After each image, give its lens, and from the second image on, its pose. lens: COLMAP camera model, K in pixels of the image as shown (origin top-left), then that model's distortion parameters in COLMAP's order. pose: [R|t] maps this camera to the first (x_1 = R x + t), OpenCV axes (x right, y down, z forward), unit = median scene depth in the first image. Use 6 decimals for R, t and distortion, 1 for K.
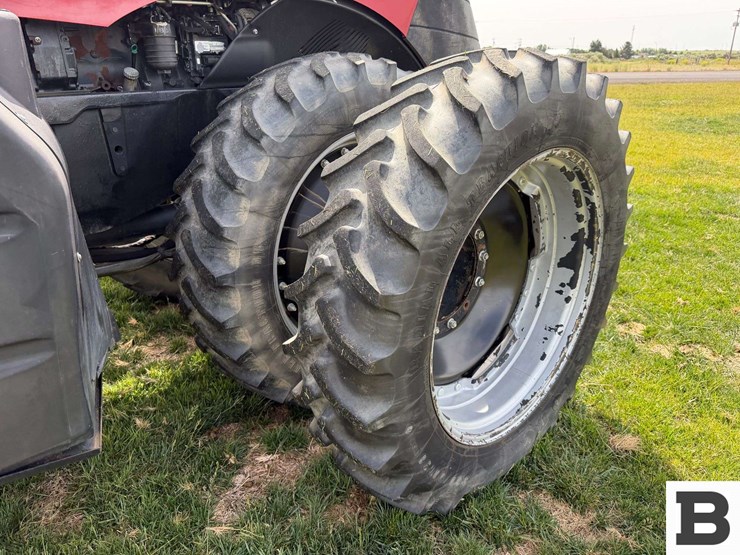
lens RADIAL K [[538.0, 0, 369.6], [0, 538.0, 280.6], [0, 0, 1]] dist [-0.002189, 0.000094]
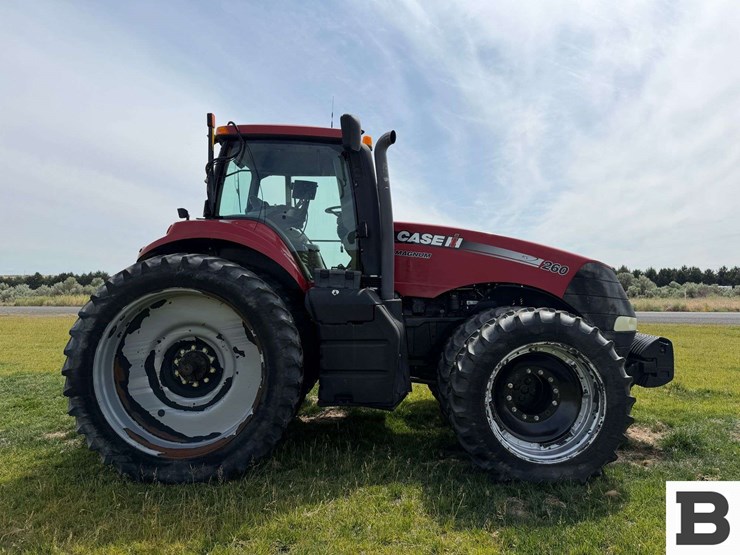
lens RADIAL K [[535.5, 0, 372.0], [0, 535.5, 271.2], [0, 0, 1]] dist [0.110789, -0.185046]
pose [[0.729943, -0.027967, -0.682936, 1.233749], [-0.257542, 0.914267, -0.312710, 0.411913], [0.633132, 0.404145, 0.660160, -1.219016]]
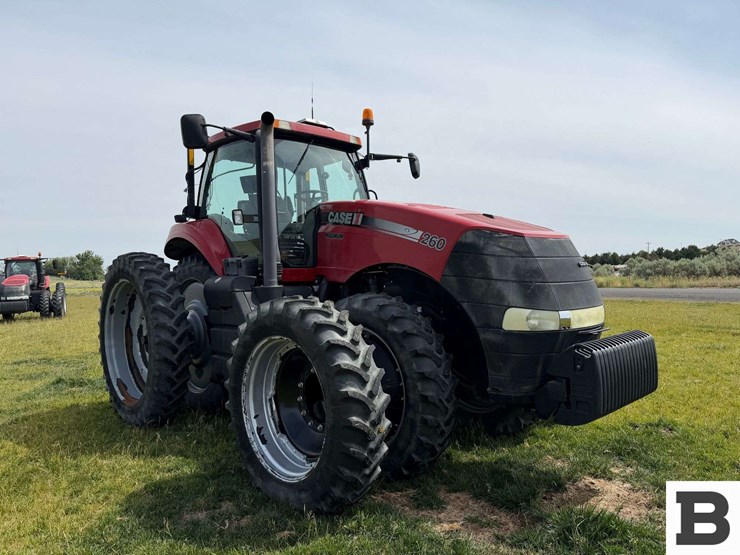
lens RADIAL K [[535.5, 0, 372.0], [0, 535.5, 271.2], [0, 0, 1]] dist [0.110789, -0.185046]
pose [[-0.009090, -0.009183, -0.999917, 2.070798], [-0.354184, 0.935160, -0.005369, -0.492346], [0.935132, 0.354105, -0.011753, 0.998369]]
